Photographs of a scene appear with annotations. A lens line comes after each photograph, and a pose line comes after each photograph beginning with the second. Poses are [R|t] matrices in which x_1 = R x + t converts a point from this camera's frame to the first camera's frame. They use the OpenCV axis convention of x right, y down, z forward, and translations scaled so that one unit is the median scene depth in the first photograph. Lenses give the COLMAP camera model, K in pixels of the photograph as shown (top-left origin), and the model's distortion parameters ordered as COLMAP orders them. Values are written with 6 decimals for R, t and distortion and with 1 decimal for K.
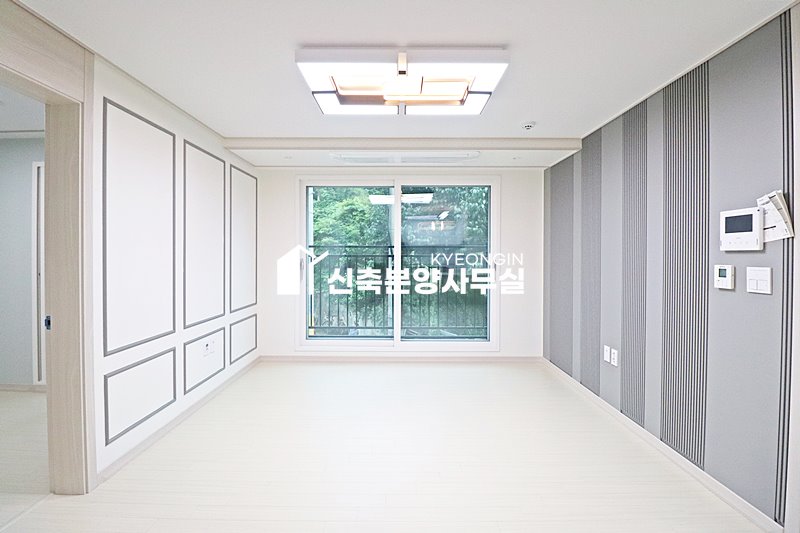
lens RADIAL K [[370.3, 0, 398.9], [0, 370.3, 258.6], [0, 0, 1]] dist [-0.001906, -0.012939]
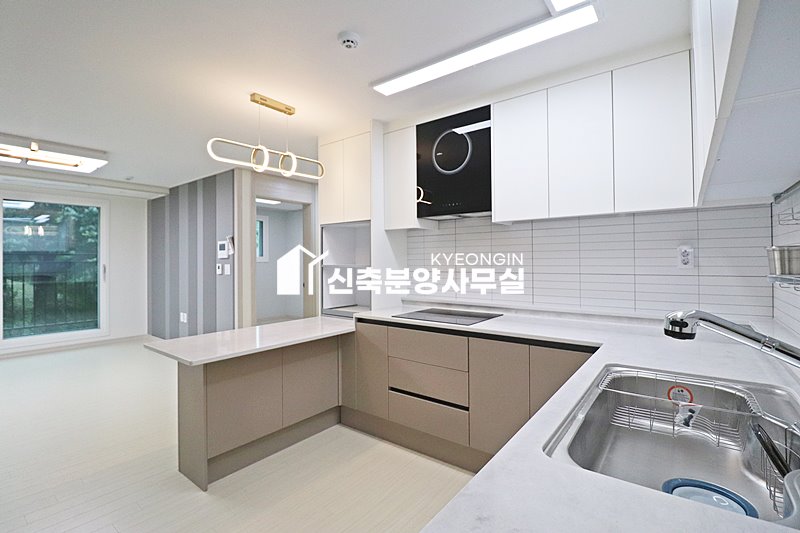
lens RADIAL K [[370.3, 0, 398.9], [0, 370.3, 258.6], [0, 0, 1]] dist [-0.001906, -0.012939]
pose [[0.613831, -0.001159, 0.789436, -0.206134], [0.016893, 0.999789, -0.011668, 0.021382], [-0.789257, 0.020499, 0.613721, -0.989233]]
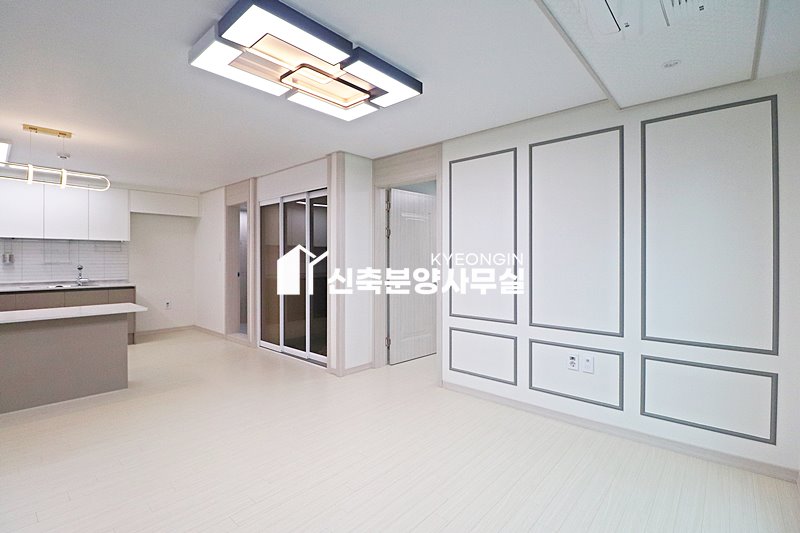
lens RADIAL K [[370.3, 0, 398.9], [0, 370.3, 258.6], [0, 0, 1]] dist [-0.001906, -0.012939]
pose [[-0.665796, -0.005168, -0.746116, 0.479638], [-0.011311, 0.999931, 0.003167, 0.001910], [0.746048, 0.010547, -0.665808, 1.517474]]
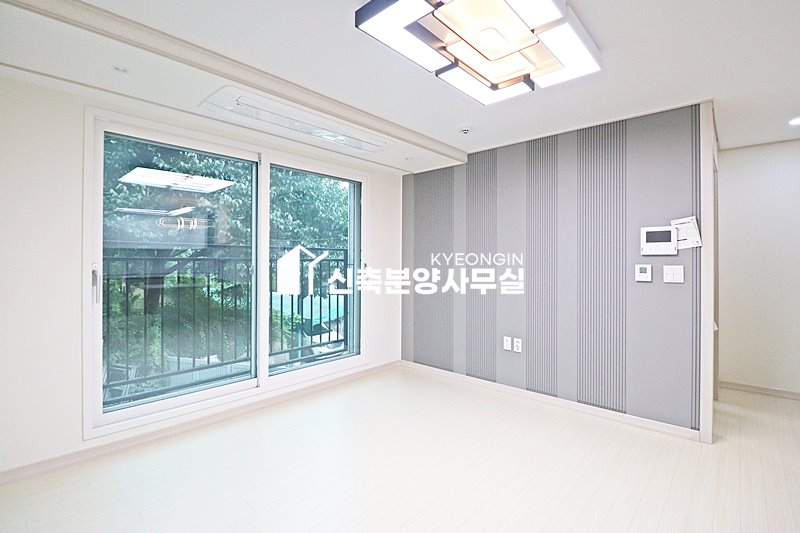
lens RADIAL K [[368.2, 0, 399.4], [0, 368.2, 261.5], [0, 0, 1]] dist [-0.001922, -0.012946]
pose [[0.671221, 0.001075, 0.741256, -0.589883], [0.006754, 0.999949, -0.007566, 0.006763], [-0.741226, 0.010085, 0.671179, 0.530771]]
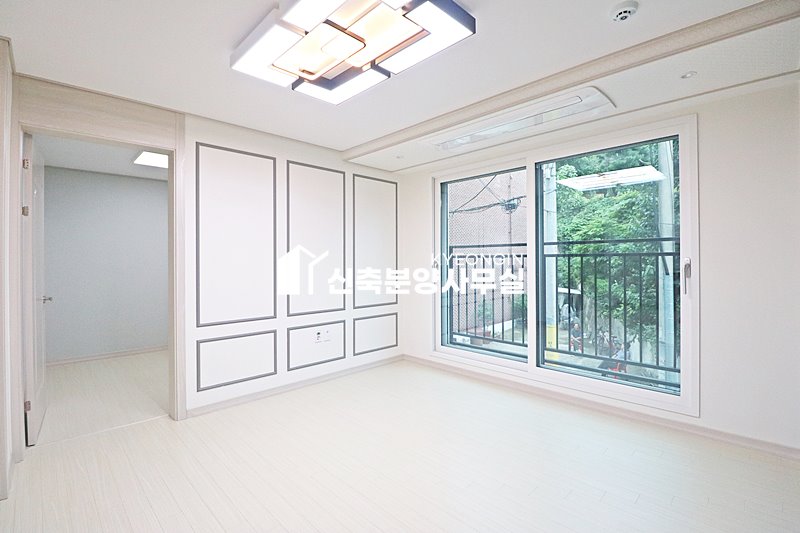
lens RADIAL K [[368.2, 0, 399.4], [0, 368.2, 261.5], [0, 0, 1]] dist [-0.001922, -0.012946]
pose [[0.704725, -0.004658, -0.709465, 0.570621], [-0.001479, 0.999967, -0.008035, 0.020801], [0.709479, 0.006711, 0.704695, 0.436527]]
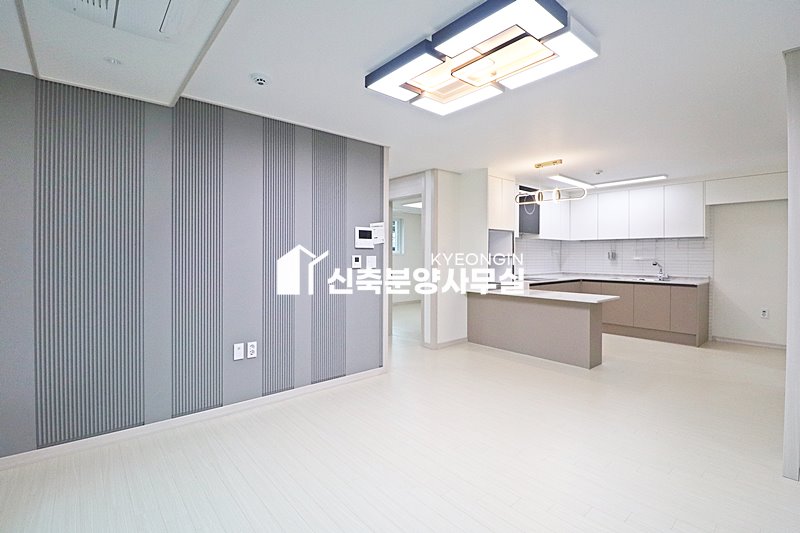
lens RADIAL K [[379.2, 0, 409.0], [0, 379.2, 257.0], [0, 0, 1]] dist [-0.001932, -0.000320]
pose [[-0.662433, -0.008284, 0.749076, -0.524601], [0.003863, 0.999888, 0.014473, -0.000993], [-0.749112, 0.012481, -0.662326, 1.483860]]
